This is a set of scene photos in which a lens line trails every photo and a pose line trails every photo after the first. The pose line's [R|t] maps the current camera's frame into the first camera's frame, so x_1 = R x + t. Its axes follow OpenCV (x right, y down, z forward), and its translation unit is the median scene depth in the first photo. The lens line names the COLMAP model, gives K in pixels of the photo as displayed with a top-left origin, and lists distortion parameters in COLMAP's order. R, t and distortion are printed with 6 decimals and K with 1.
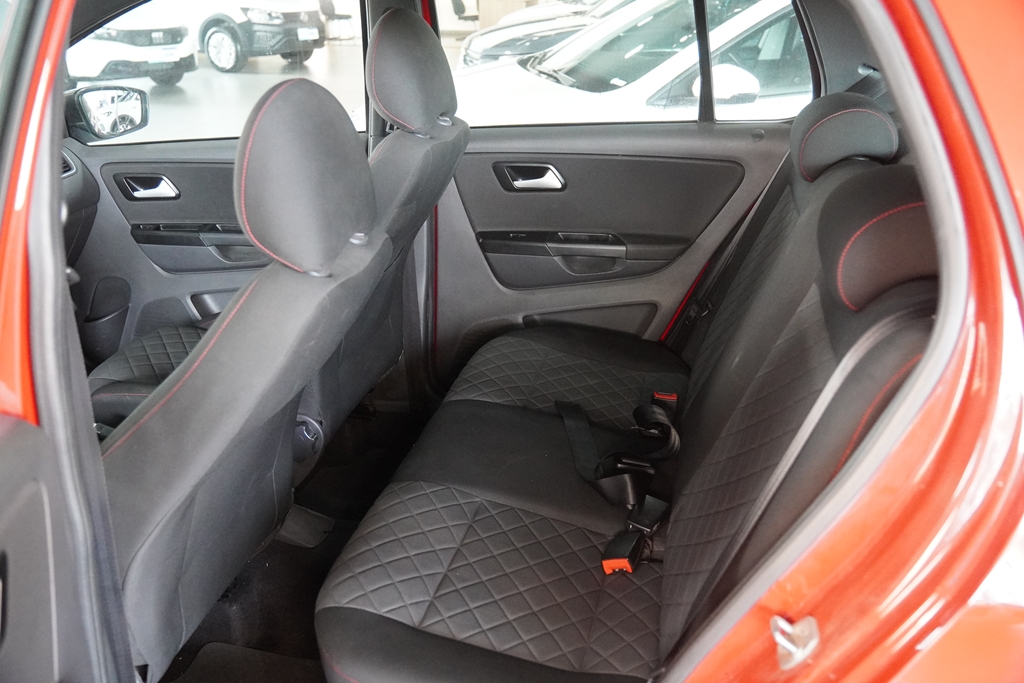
lens RADIAL K [[968.5, 0, 512.0], [0, 968.5, 341.5], [0, 0, 1]] dist [0.007619, 0.000102]
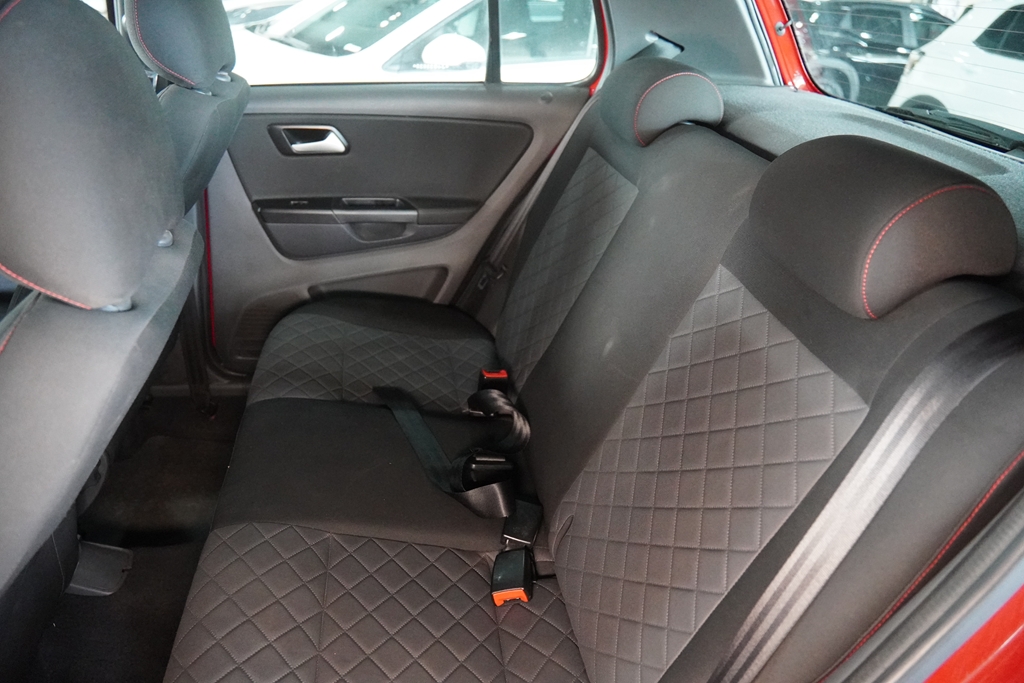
lens RADIAL K [[773.6, 0, 512.0], [0, 773.6, 341.5], [0, 0, 1]] dist [-0.142284, 0.134696]
pose [[0.935740, -0.088256, 0.341471, -0.067387], [0.054969, 0.992848, 0.105976, -0.045080], [-0.348382, -0.080396, 0.933899, 0.239175]]
